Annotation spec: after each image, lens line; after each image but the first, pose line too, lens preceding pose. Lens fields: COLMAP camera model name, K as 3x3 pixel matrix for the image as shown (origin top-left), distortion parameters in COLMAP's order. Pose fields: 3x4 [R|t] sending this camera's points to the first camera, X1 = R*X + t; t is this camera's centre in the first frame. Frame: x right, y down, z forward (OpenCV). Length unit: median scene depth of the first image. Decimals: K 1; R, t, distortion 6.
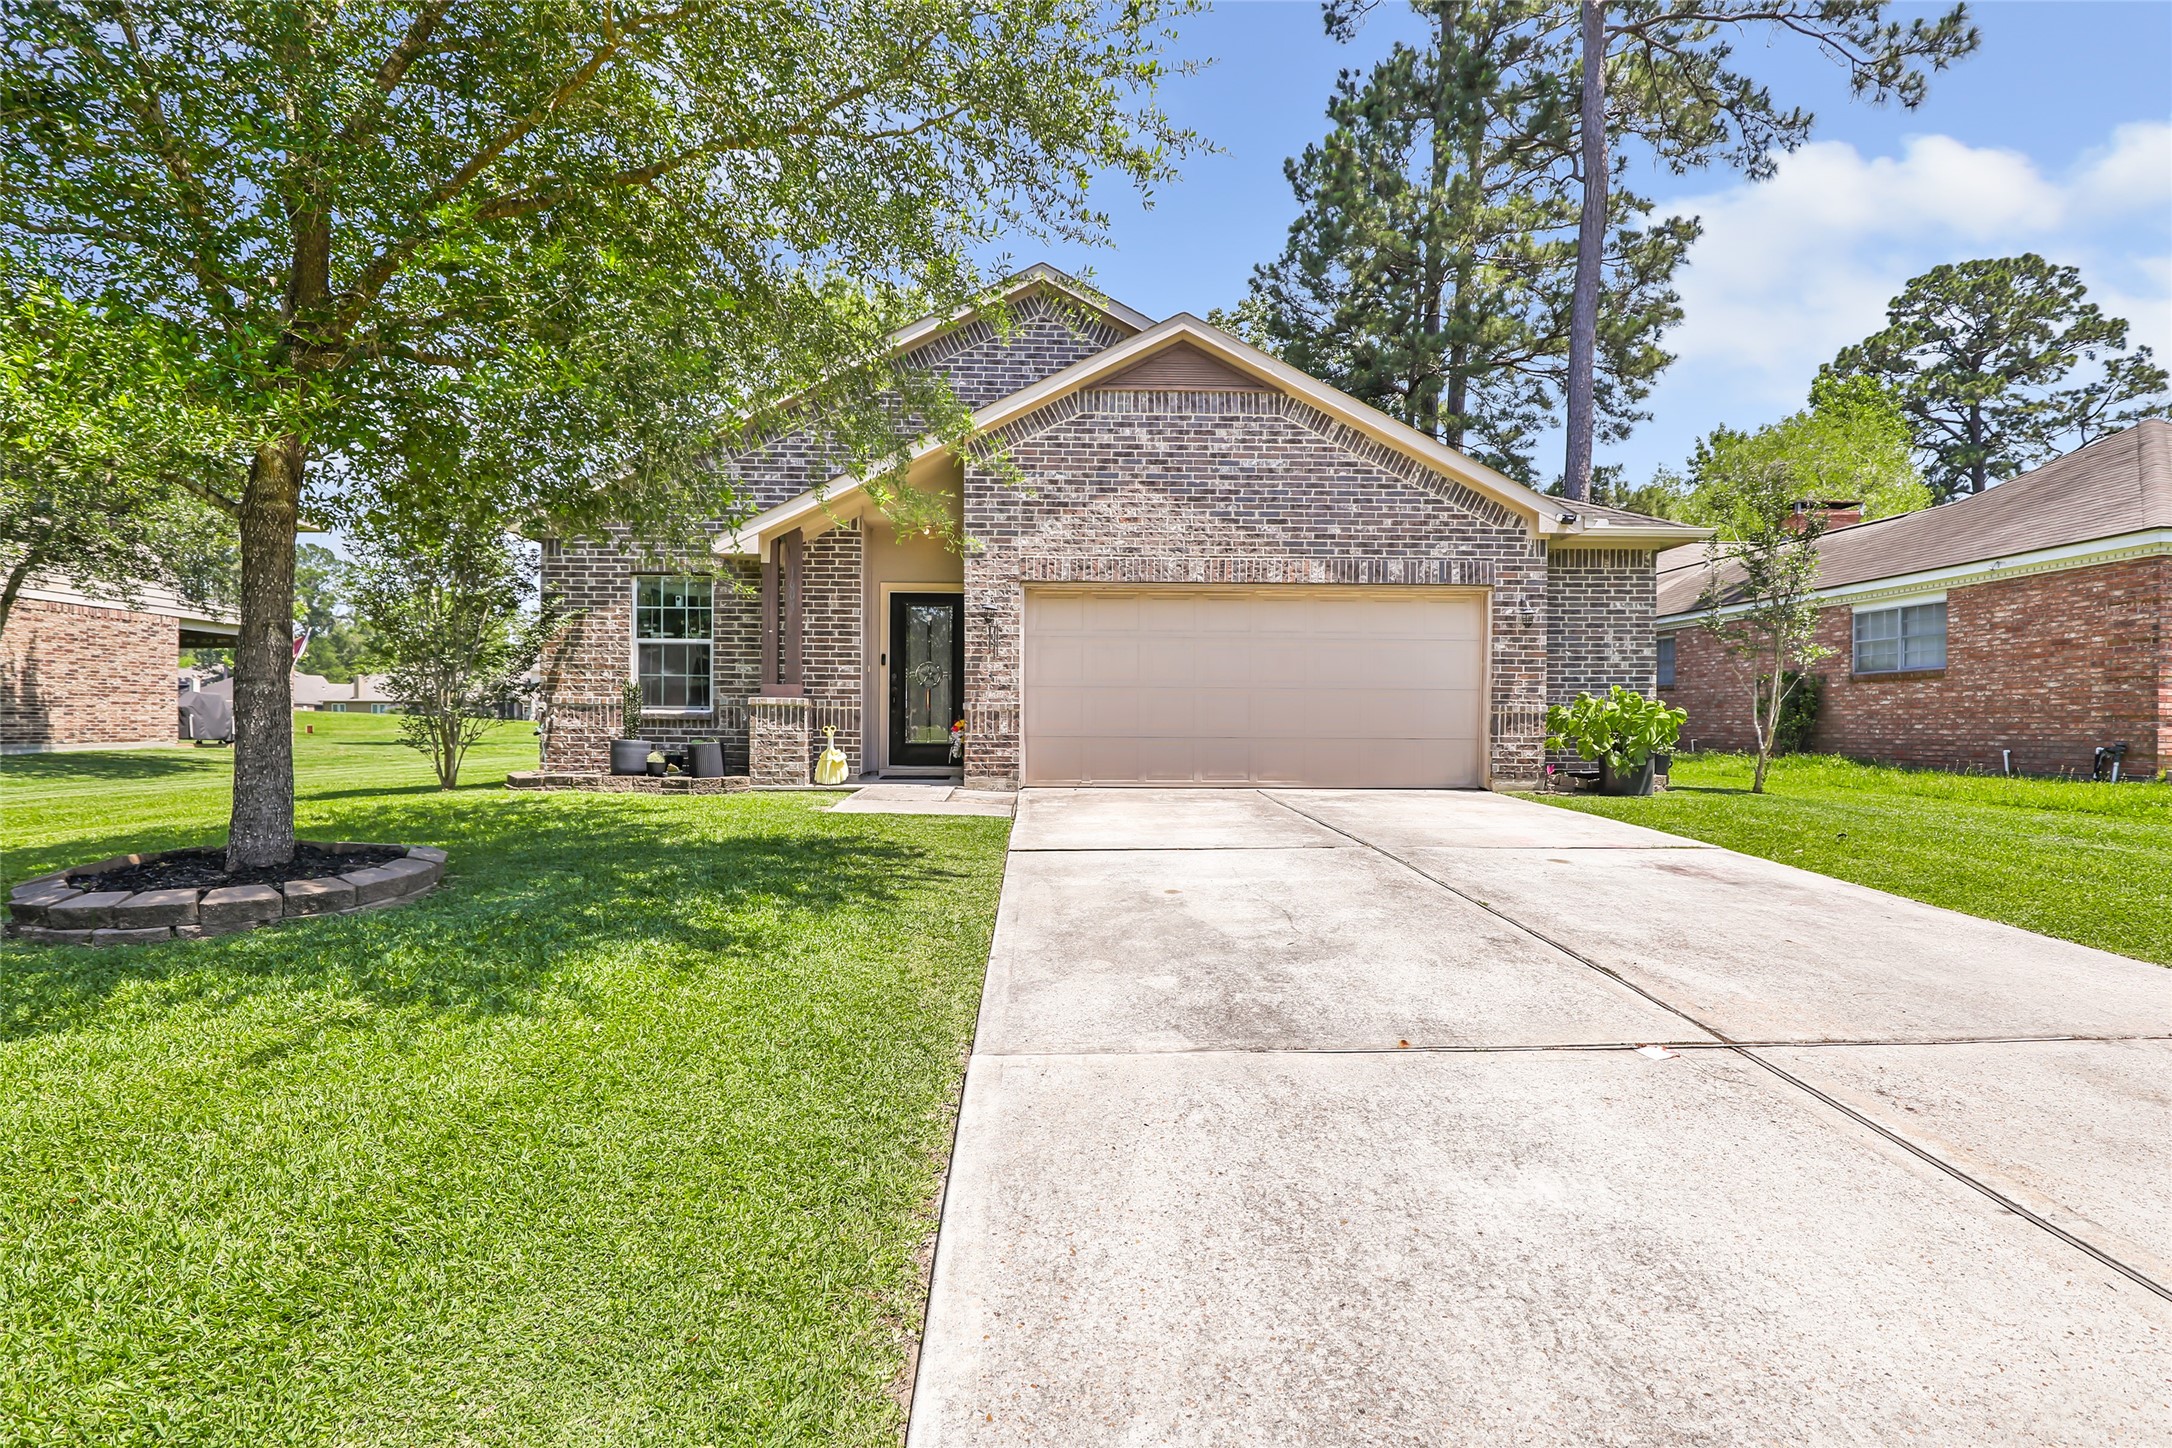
lens RADIAL K [[1128.6, 0, 1086.0], [0, 1128.6, 724.0], [0, 0, 1]] dist [-0.027825, 0.000374]
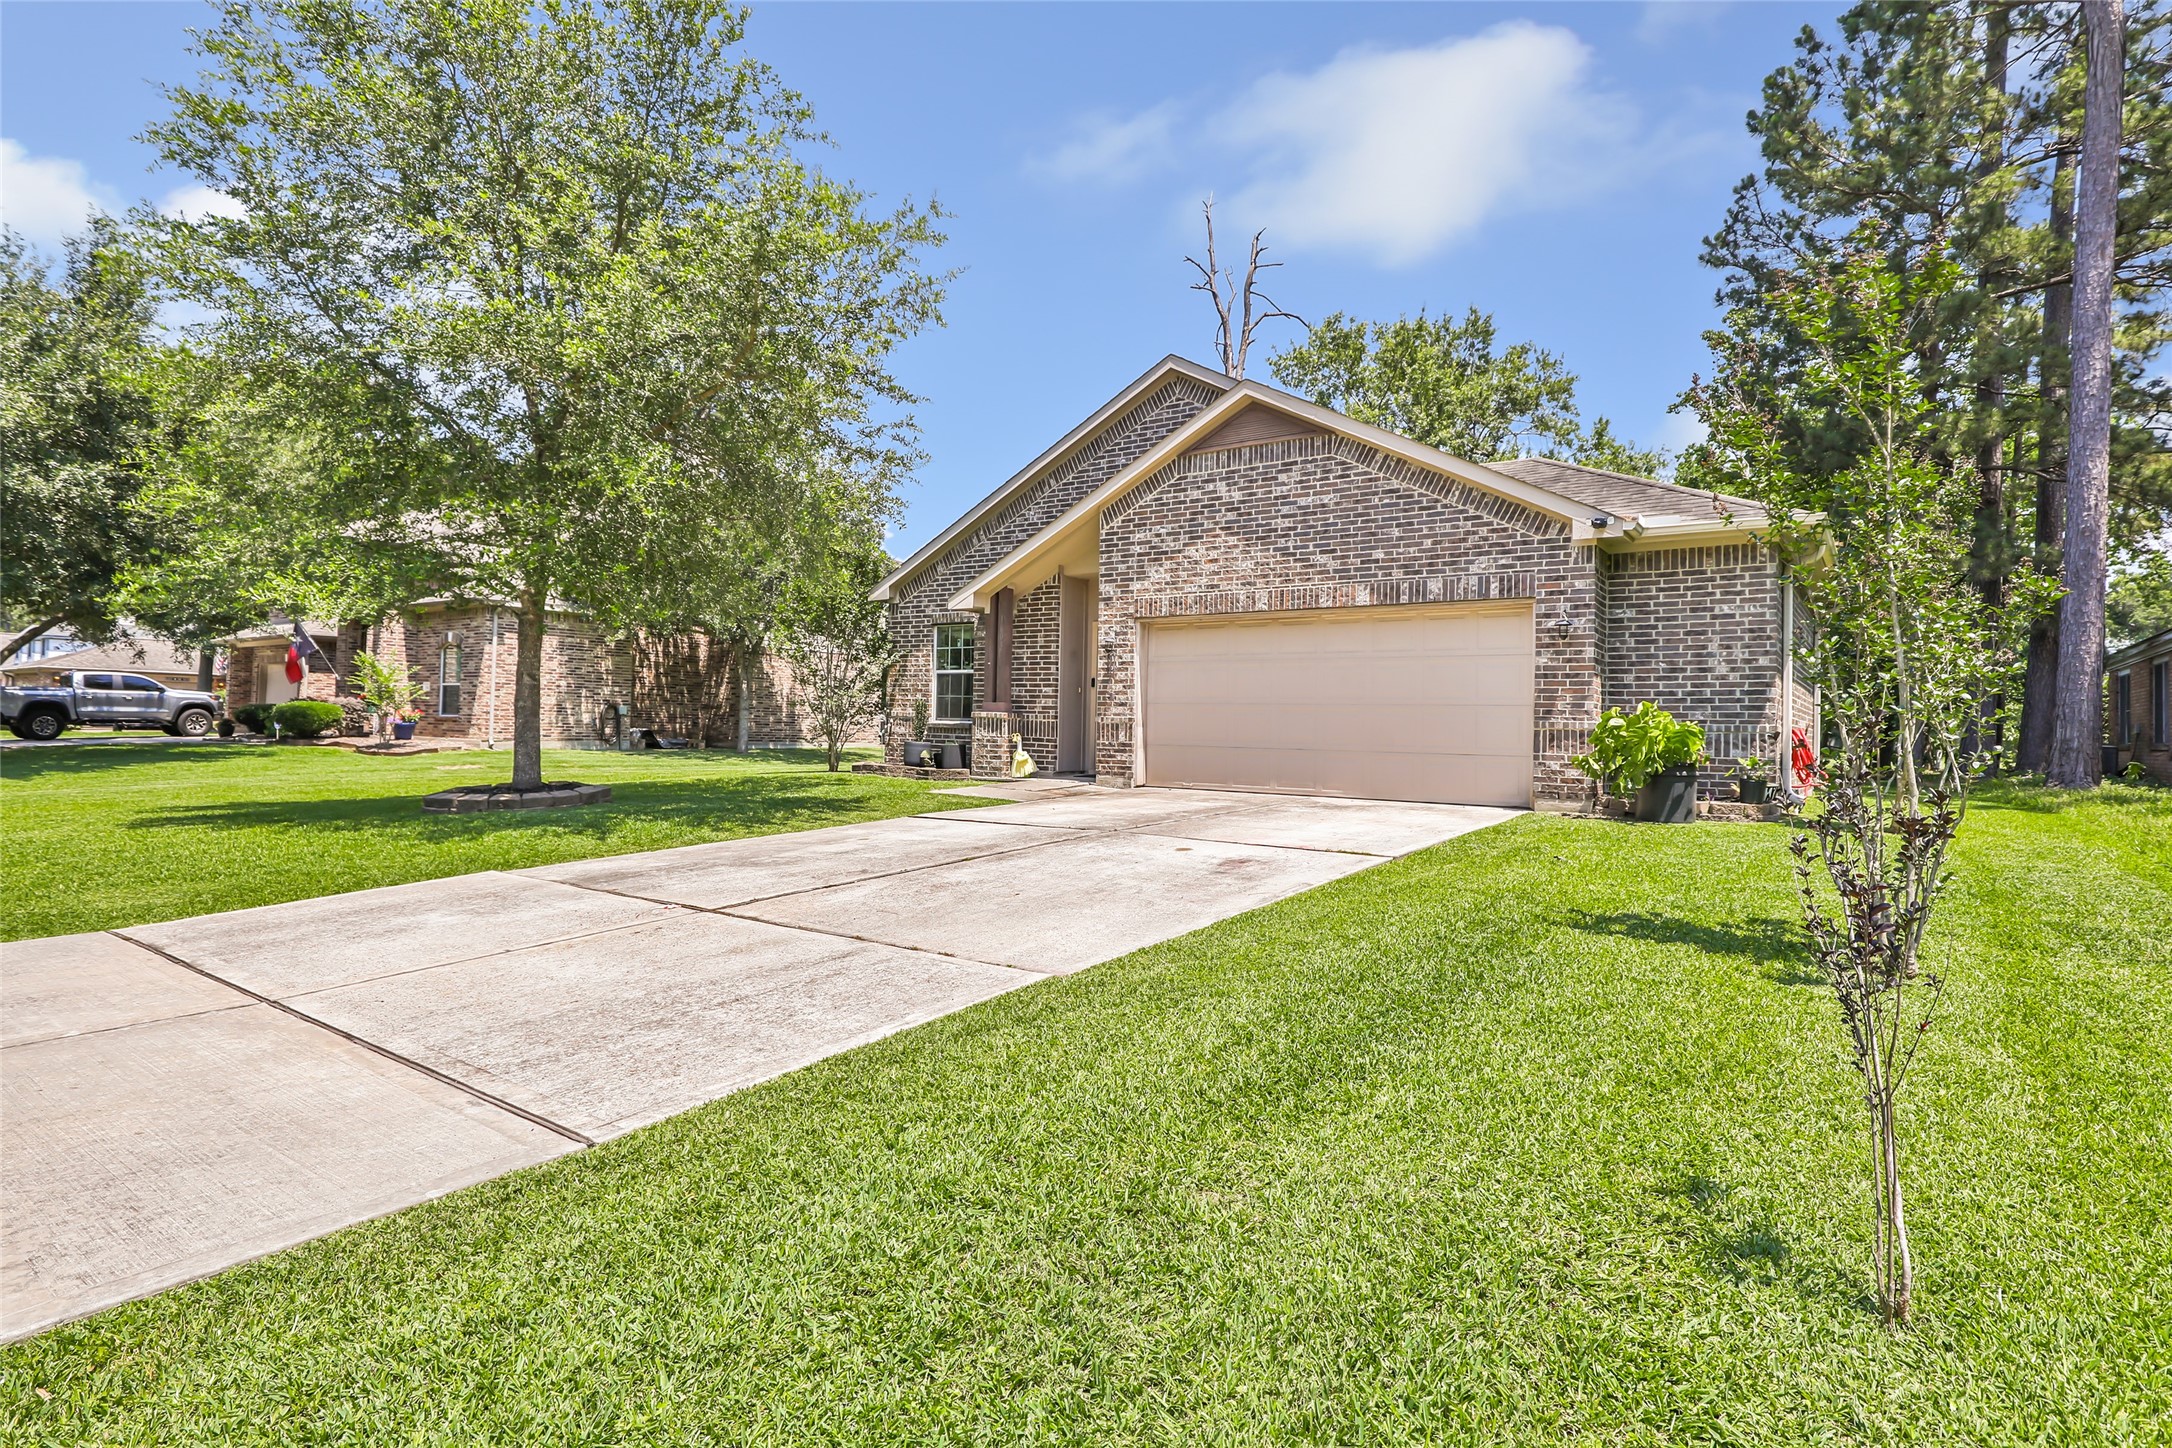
lens RADIAL K [[1128.6, 0, 1086.0], [0, 1128.6, 724.0], [0, 0, 1]] dist [-0.027825, 0.000374]
pose [[0.781979, 0.007913, -0.623255, 0.665322], [-0.019533, 0.999739, -0.011816, 0.004699], [0.622999, 0.021414, 0.781930, 0.004649]]
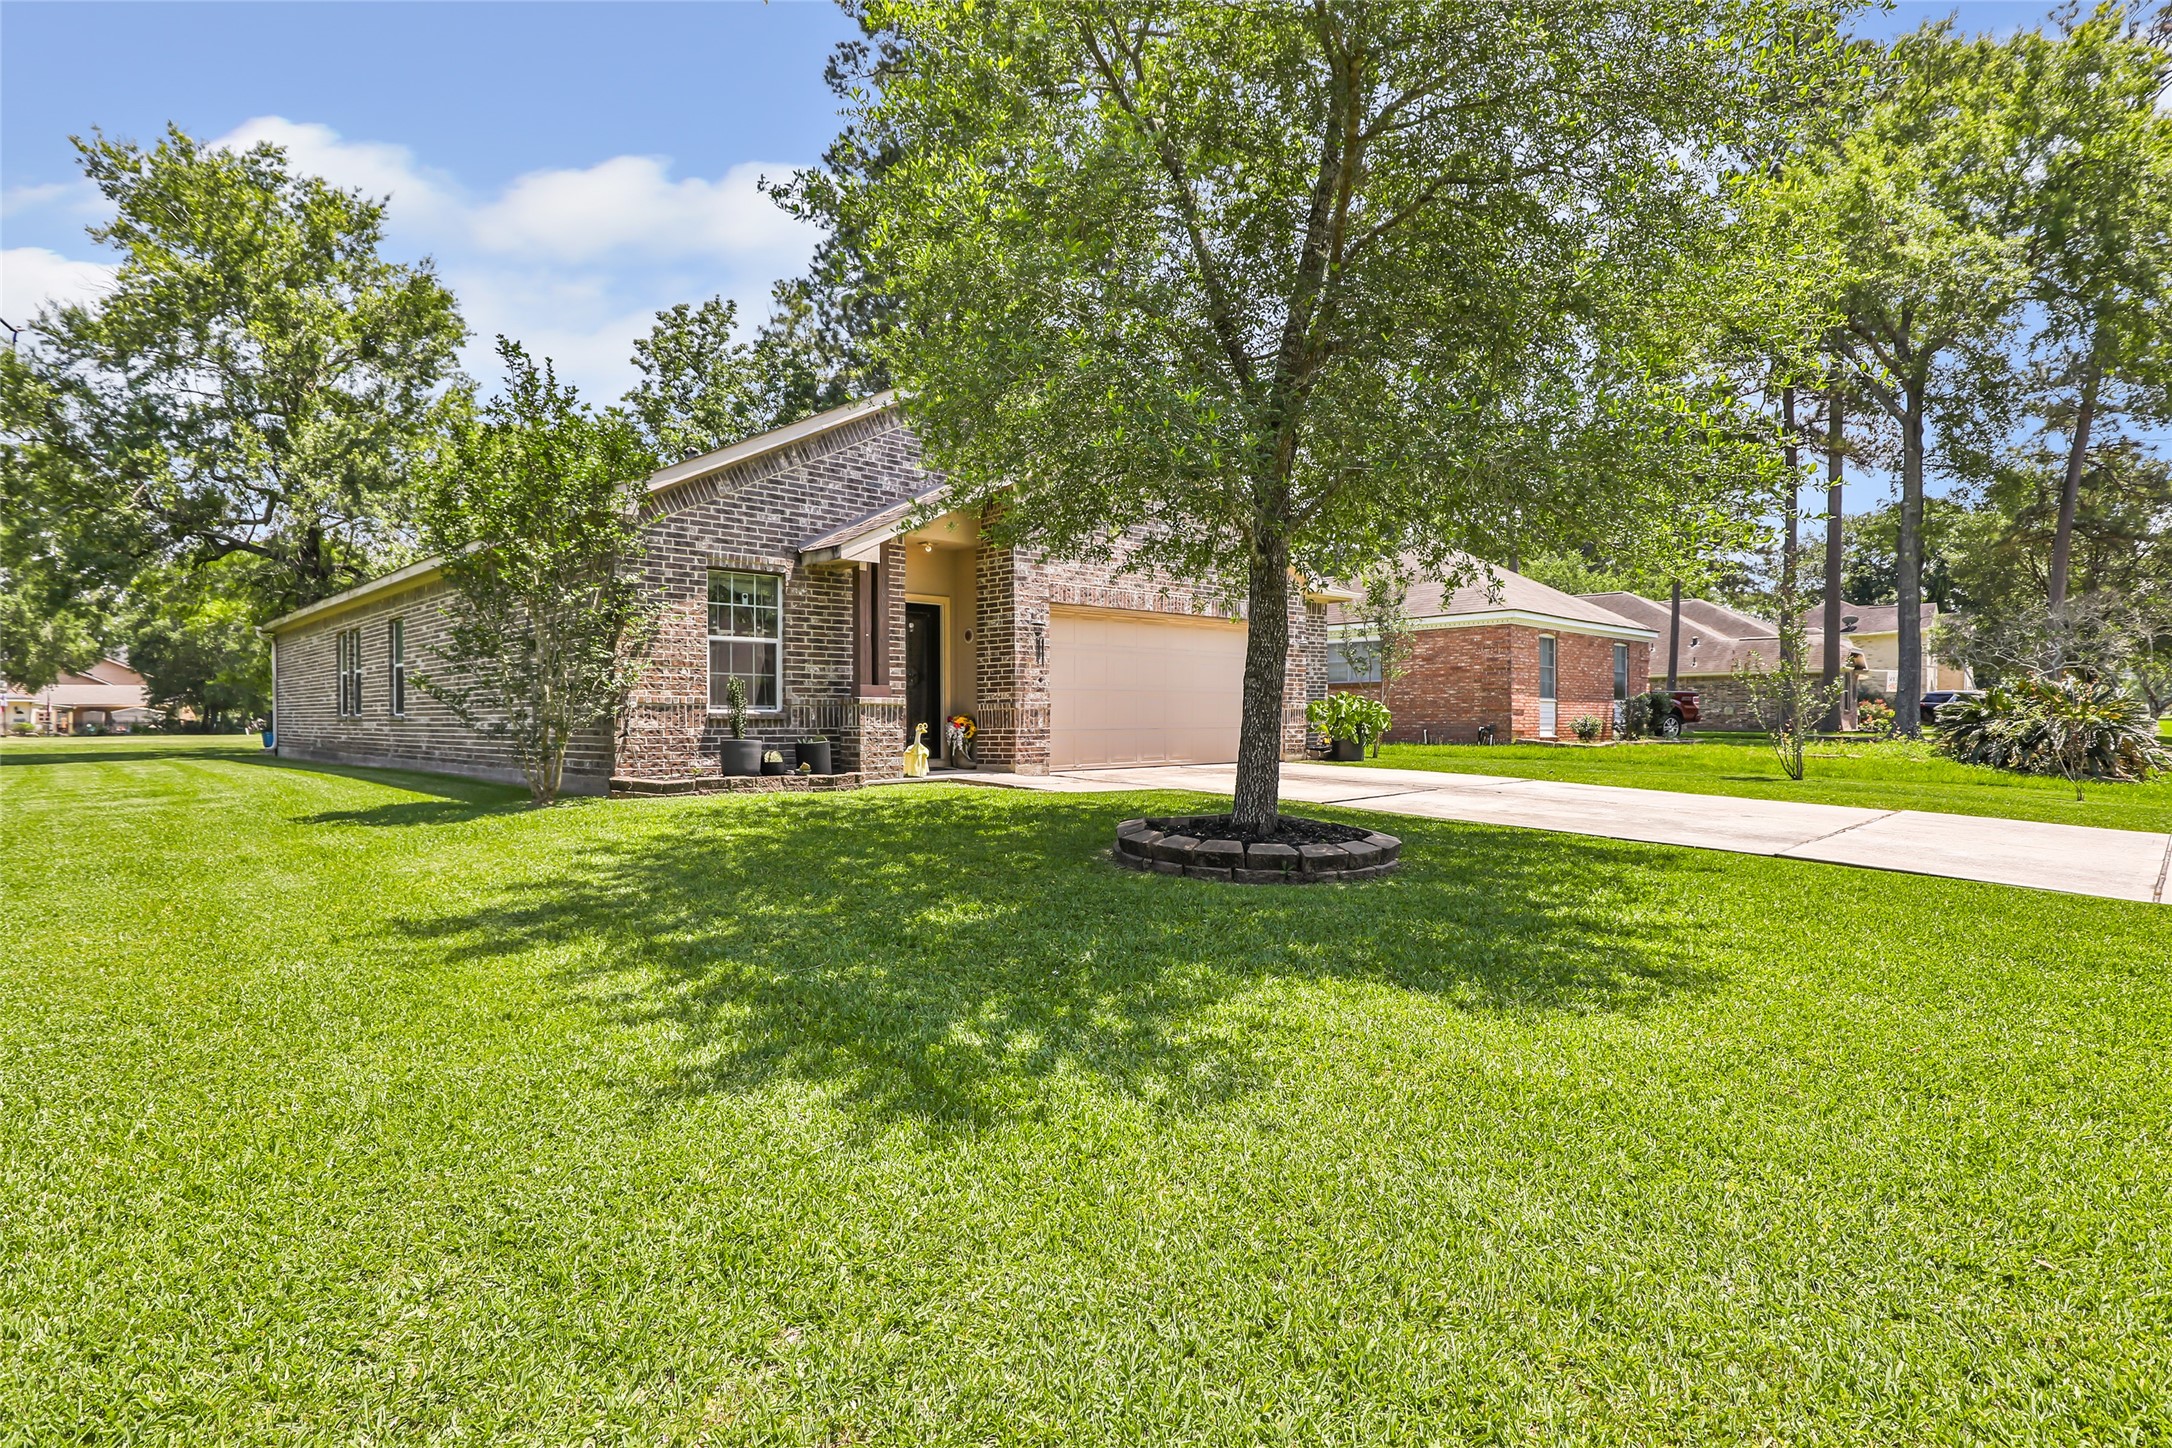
lens RADIAL K [[1128.6, 0, 1086.0], [0, 1128.6, 724.0], [0, 0, 1]] dist [-0.027825, 0.000374]
pose [[0.737680, -0.012611, 0.675033, -0.847424], [0.009386, 0.999920, 0.008424, -0.005458], [-0.675086, 0.000122, 0.737739, 0.074650]]
